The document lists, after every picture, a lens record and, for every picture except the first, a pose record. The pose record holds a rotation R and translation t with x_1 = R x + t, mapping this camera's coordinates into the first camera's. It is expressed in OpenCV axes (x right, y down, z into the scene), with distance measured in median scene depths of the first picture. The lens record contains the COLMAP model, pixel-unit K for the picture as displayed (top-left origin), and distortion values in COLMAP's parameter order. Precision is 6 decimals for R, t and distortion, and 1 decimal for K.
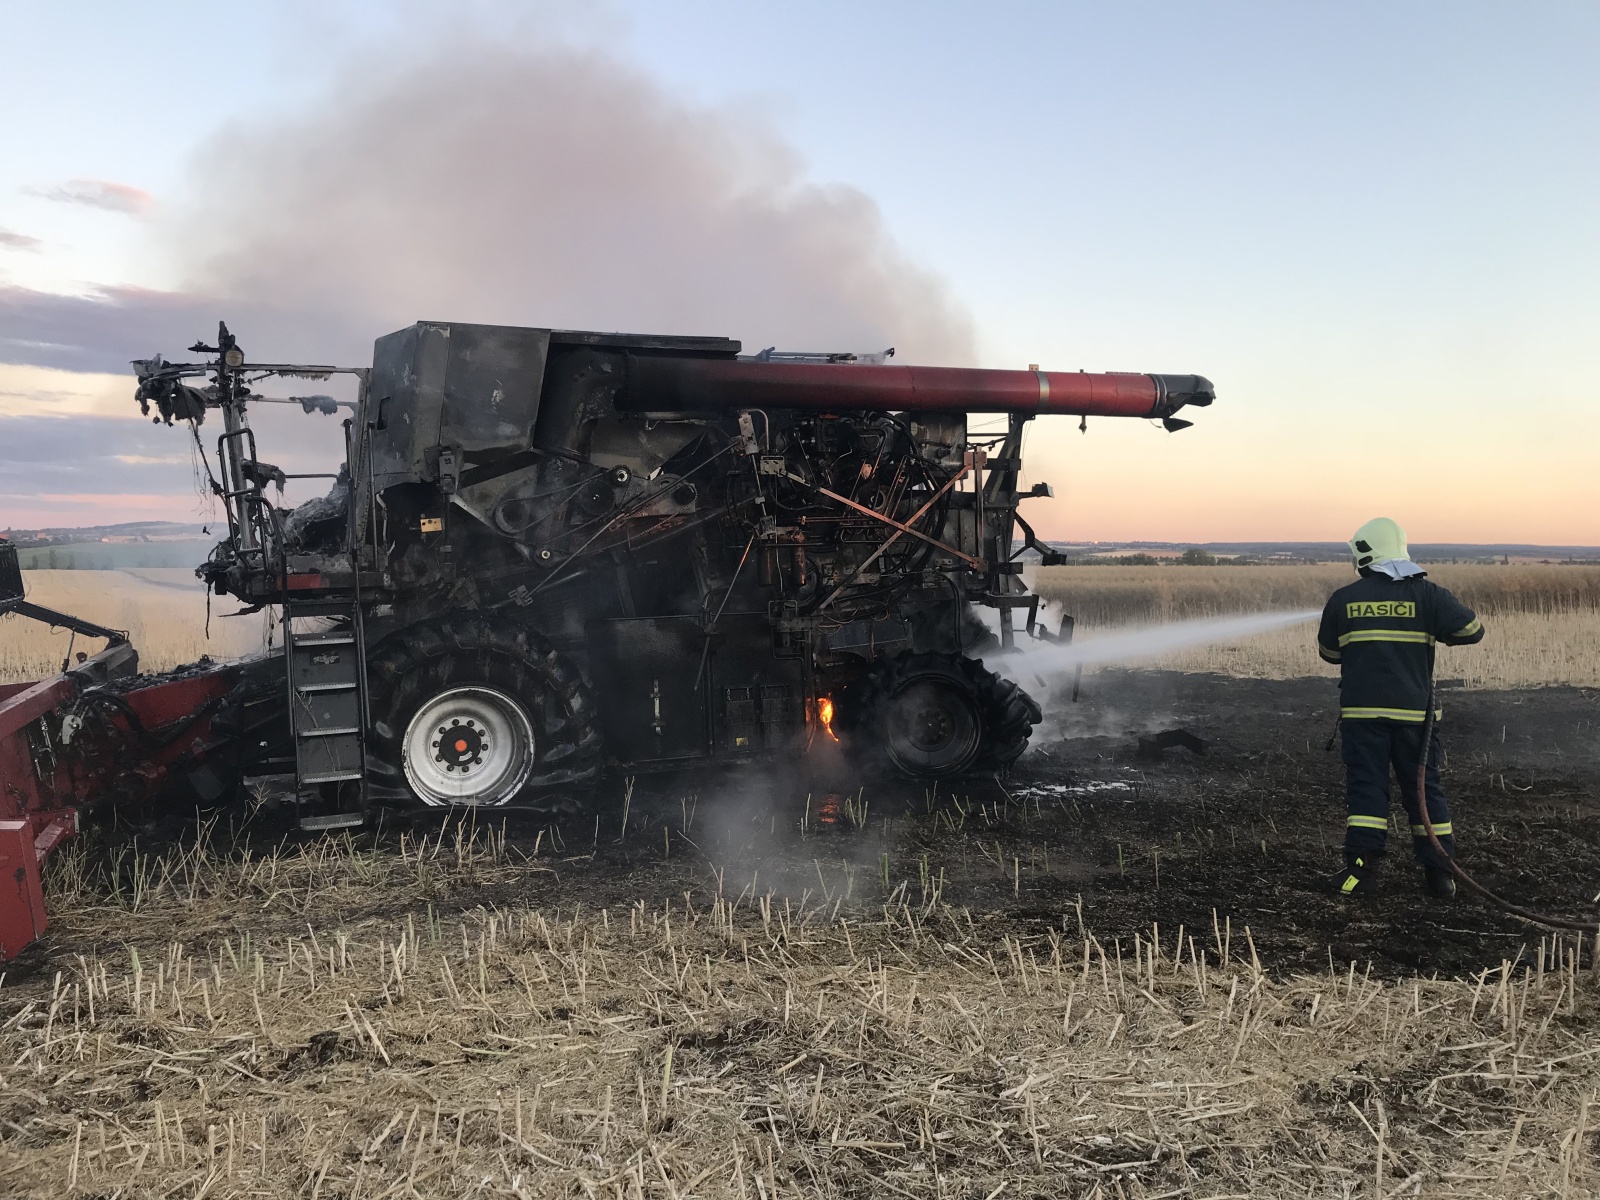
lens RADIAL K [[1327.2, 0, 812.7], [0, 1327.2, 576.6], [0, 0, 1]] dist [0.046611, -0.049902]
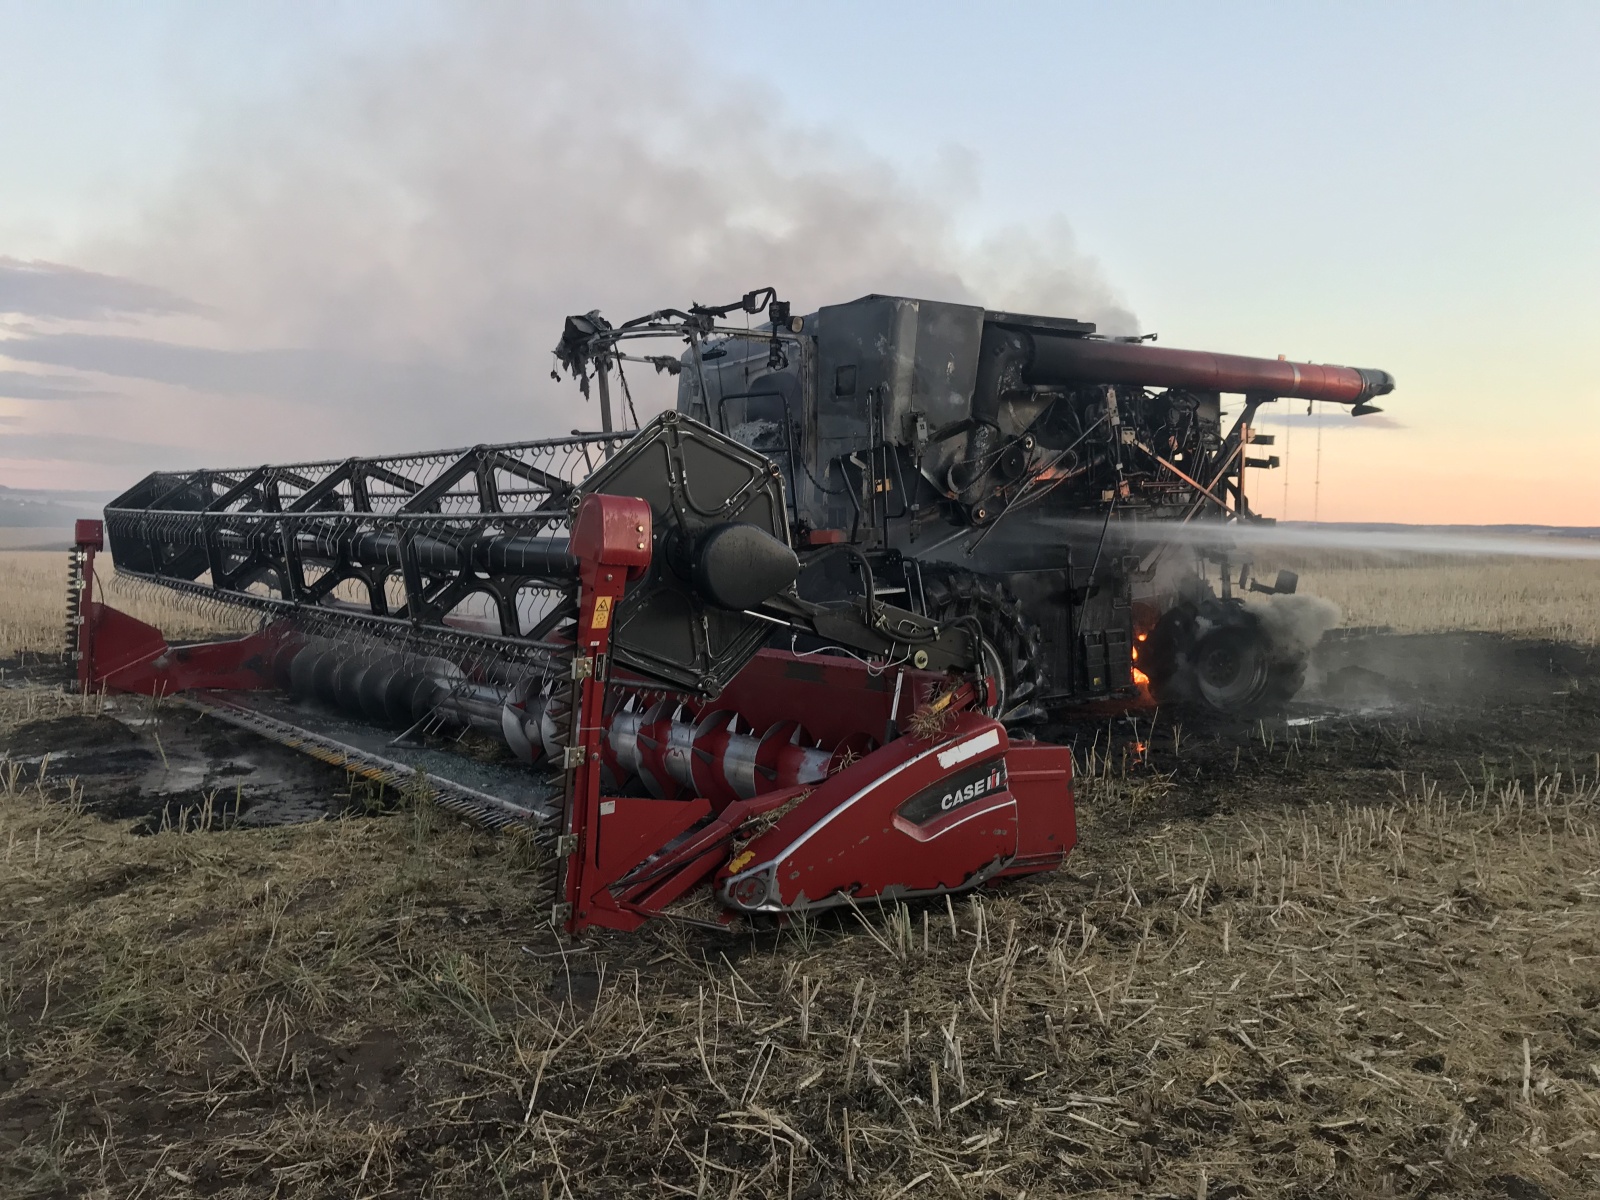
lens RADIAL K [[1327.2, 0, 803.2], [0, 1327.2, 598.1], [0, 0, 1]] dist [0.046611, -0.049902]
pose [[0.965547, -0.002974, 0.260211, -0.591466], [-0.008324, 0.999070, 0.042306, 0.007656], [-0.260095, -0.043014, 0.964624, -0.026868]]
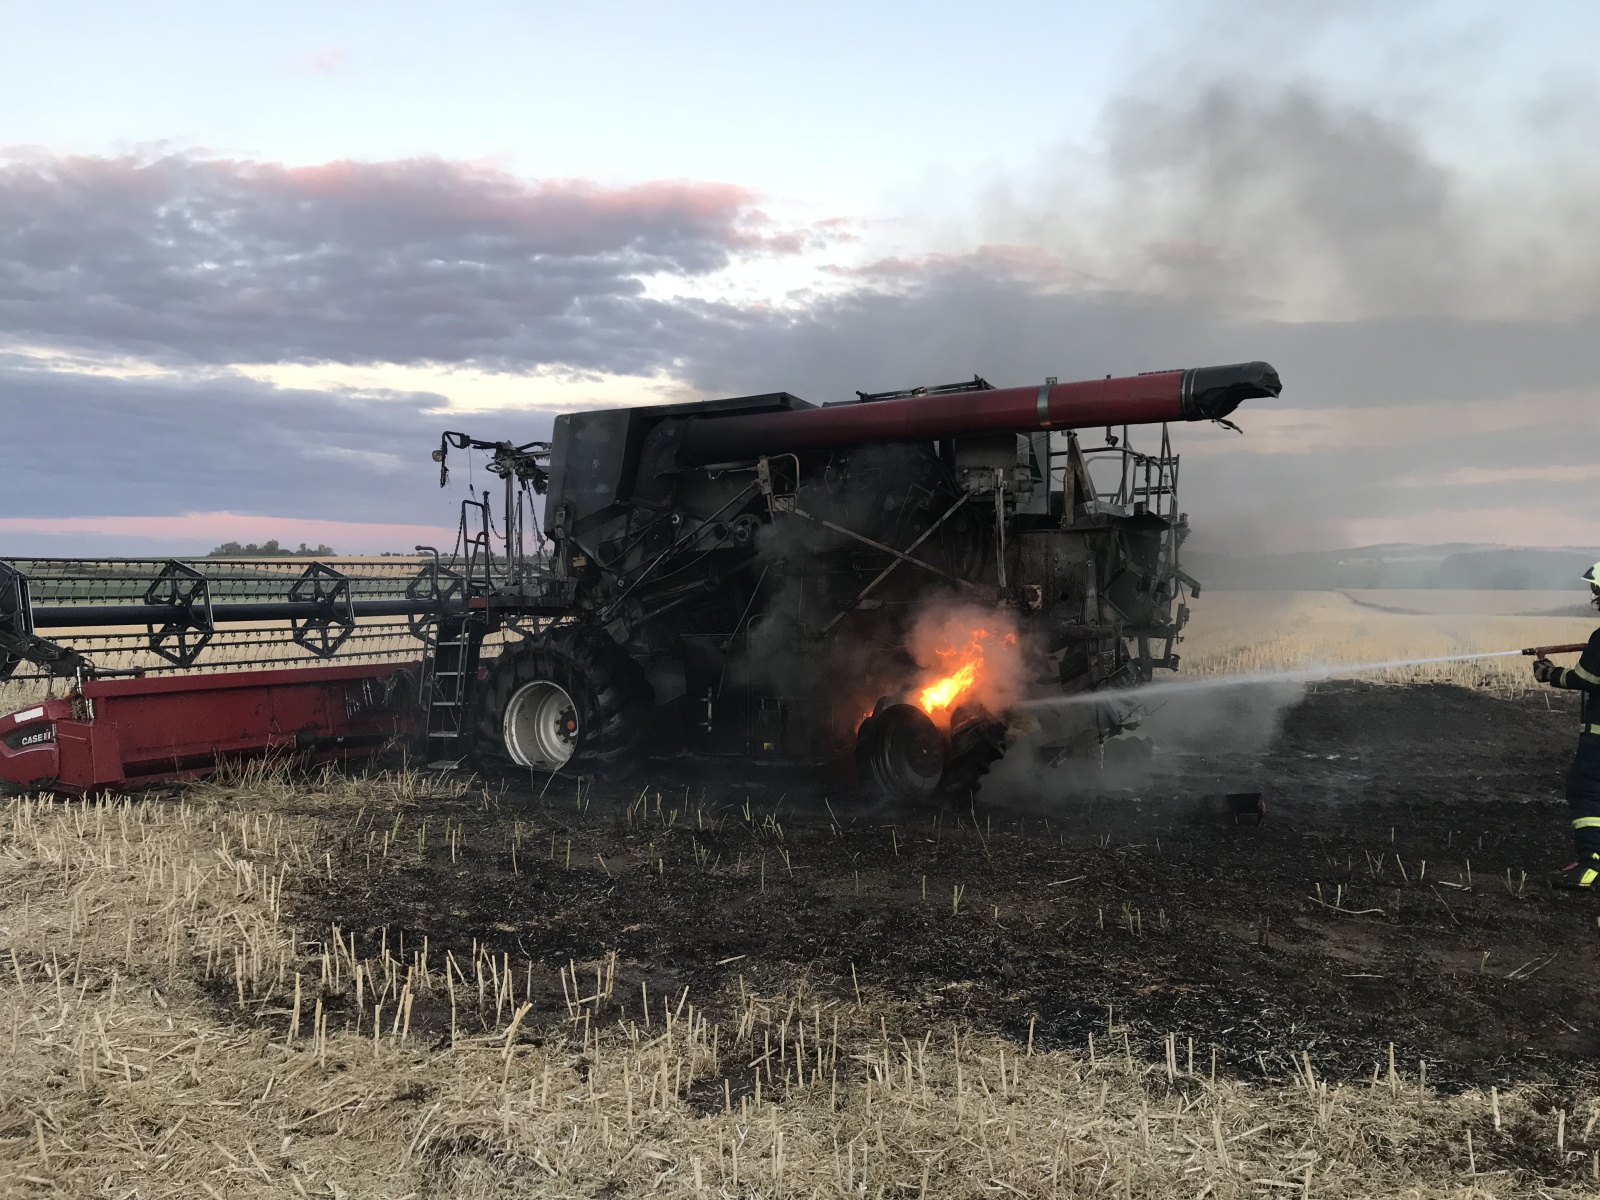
lens RADIAL K [[1327.2, 0, 802.7], [0, 1327.2, 598.0], [0, 0, 1]] dist [0.046611, -0.049902]
pose [[0.635408, 0.006824, -0.772146, 0.848646], [-0.006626, 0.999972, 0.003385, -0.007376], [0.772148, 0.002966, 0.635436, 0.296705]]
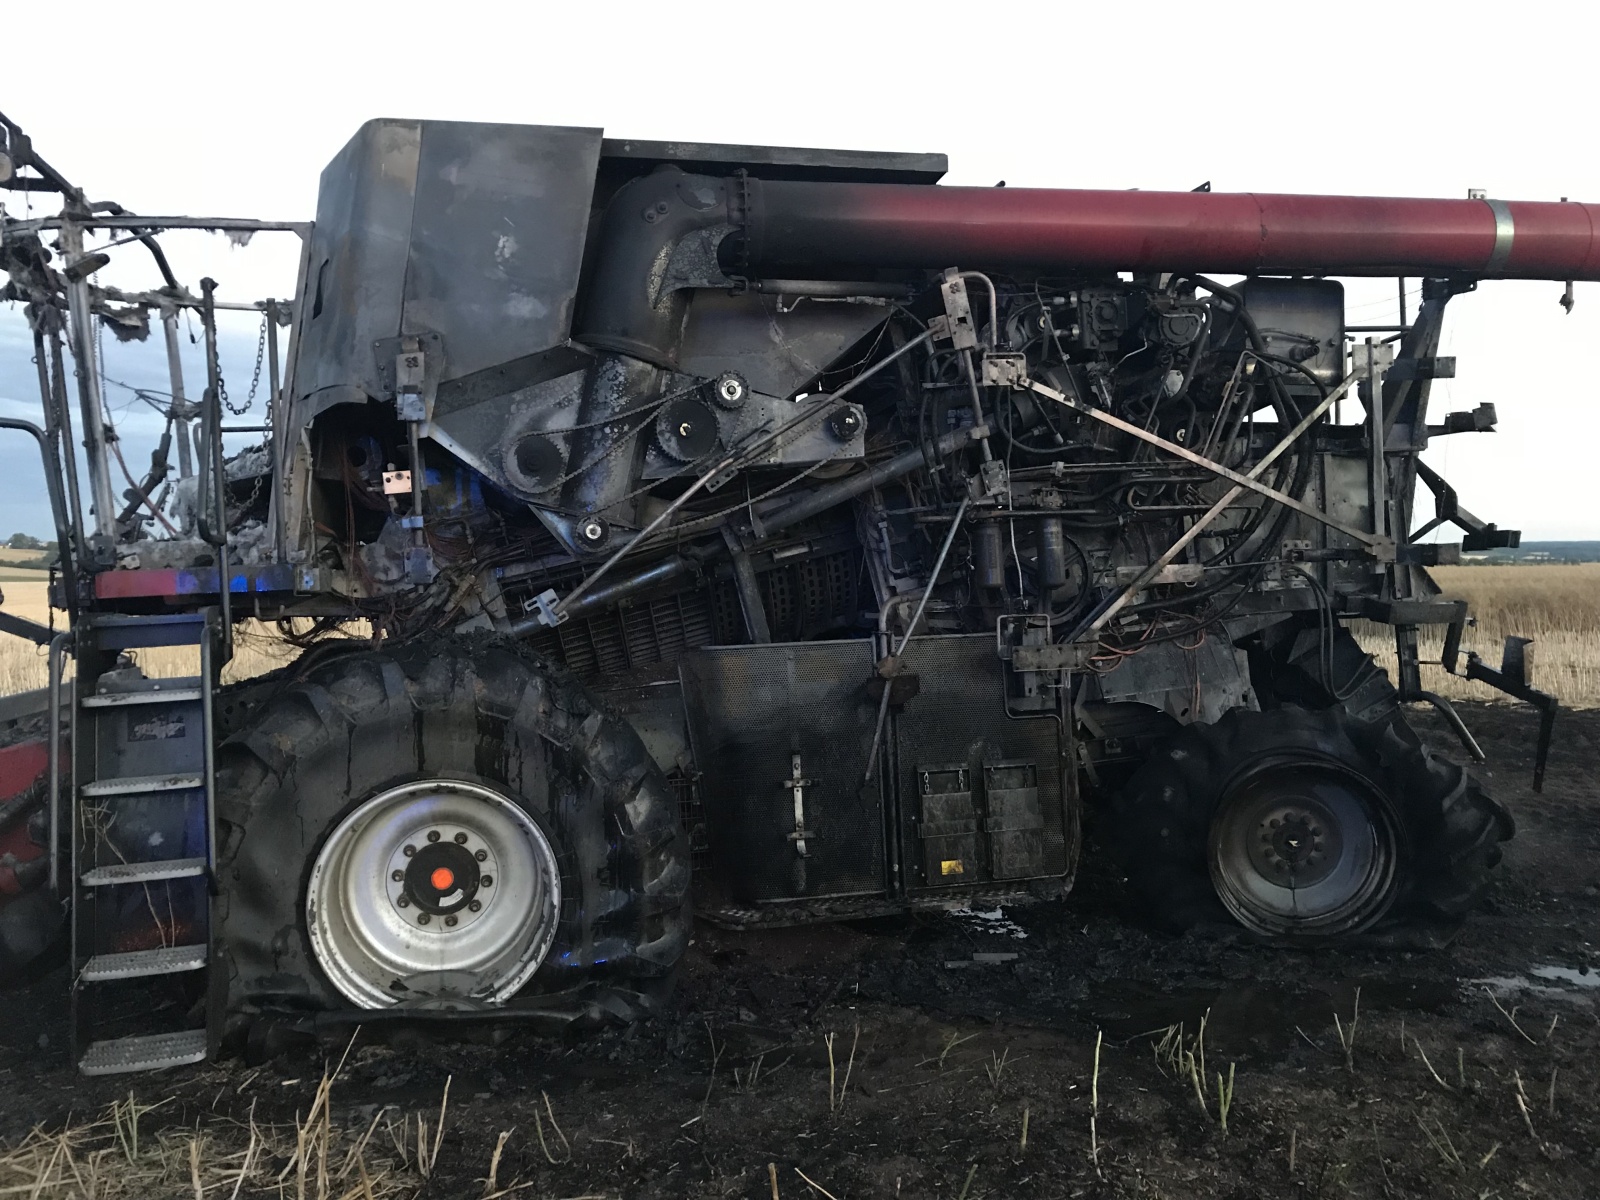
lens RADIAL K [[1327.2, 0, 793.4], [0, 1327.2, 571.1], [0, 0, 1]] dist [0.046611, -0.049902]
pose [[0.986589, -0.006049, -0.163113, -0.027070], [0.004799, 0.999956, -0.008061, 0.004117], [0.163155, 0.007170, 0.986574, 0.438646]]
